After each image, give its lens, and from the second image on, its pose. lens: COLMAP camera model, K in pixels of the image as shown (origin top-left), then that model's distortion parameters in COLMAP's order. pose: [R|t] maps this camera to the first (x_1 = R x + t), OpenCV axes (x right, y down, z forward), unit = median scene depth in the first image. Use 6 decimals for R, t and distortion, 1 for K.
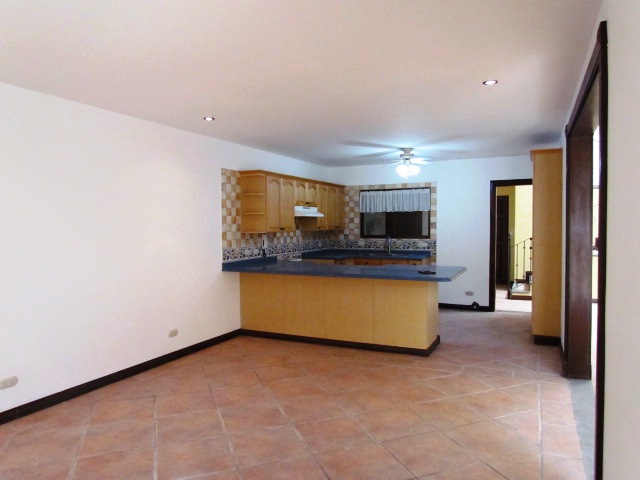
lens RADIAL K [[454.0, 0, 323.8], [0, 454.0, 240.1], [0, 0, 1]] dist [-0.027844, 0.012925]
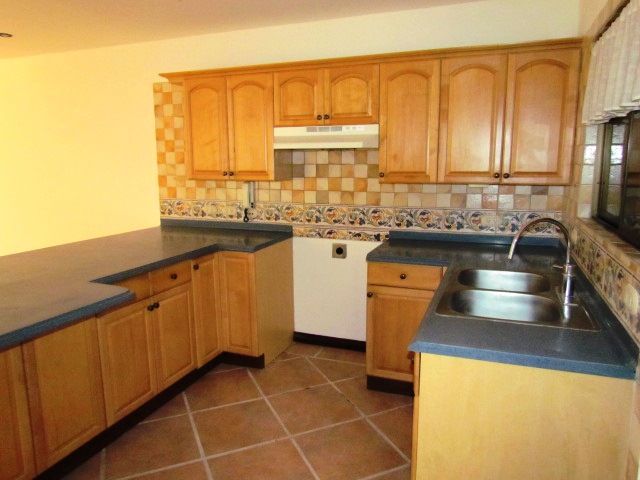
lens RADIAL K [[454.0, 0, 323.8], [0, 454.0, 240.1], [0, 0, 1]] dist [-0.027844, 0.012925]
pose [[0.081386, 0.168472, -0.982341, 0.401087], [-0.039971, 0.985369, 0.165680, -0.035337], [0.995881, 0.025781, 0.086930, 0.928118]]
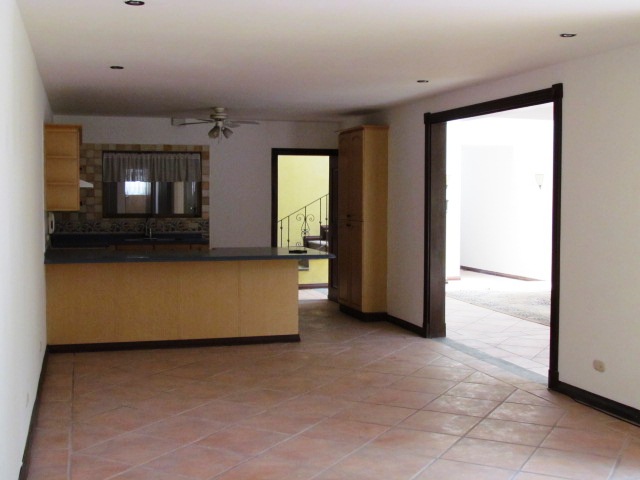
lens RADIAL K [[801.6, 0, 320.0], [0, 801.6, 240.0], [0, 0, 1]] dist [-0.107561, 0.004119]
pose [[0.744424, -0.023346, 0.667299, -0.571466], [0.014805, 0.999720, 0.018460, 0.014051], [-0.667543, -0.003862, 0.744561, -0.177381]]
